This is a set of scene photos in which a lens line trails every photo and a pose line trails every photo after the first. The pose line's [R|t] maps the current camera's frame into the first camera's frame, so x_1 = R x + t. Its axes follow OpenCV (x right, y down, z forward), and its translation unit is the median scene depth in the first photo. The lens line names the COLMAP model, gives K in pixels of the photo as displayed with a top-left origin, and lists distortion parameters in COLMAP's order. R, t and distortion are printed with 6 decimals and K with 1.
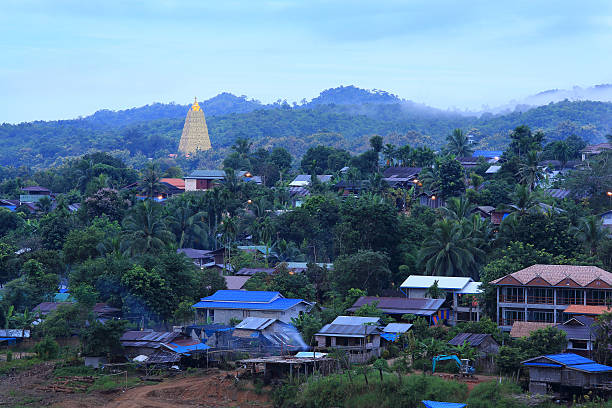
lens RADIAL K [[1167.9, 0, 306.8], [0, 1167.9, 203.8], [0, 0, 1]] dist [-0.002702, 0.000000]
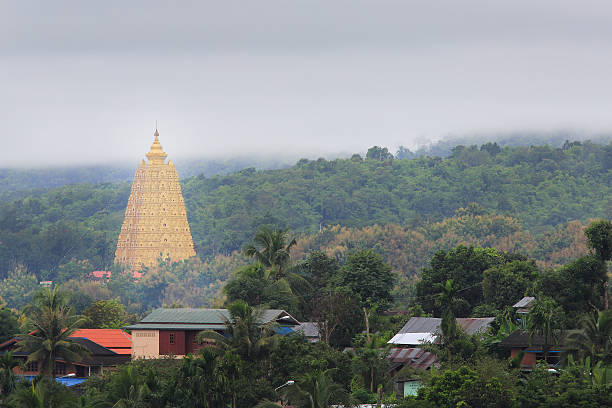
lens RADIAL K [[1167.9, 0, 305.8], [0, 1167.9, 206.5], [0, 0, 1]] dist [-0.002702, 0.000000]
pose [[0.990043, -0.009899, -0.140415, 0.014624], [-0.000125, 0.997462, -0.071202, -0.035127], [0.140763, 0.070510, 0.987529, 0.592072]]
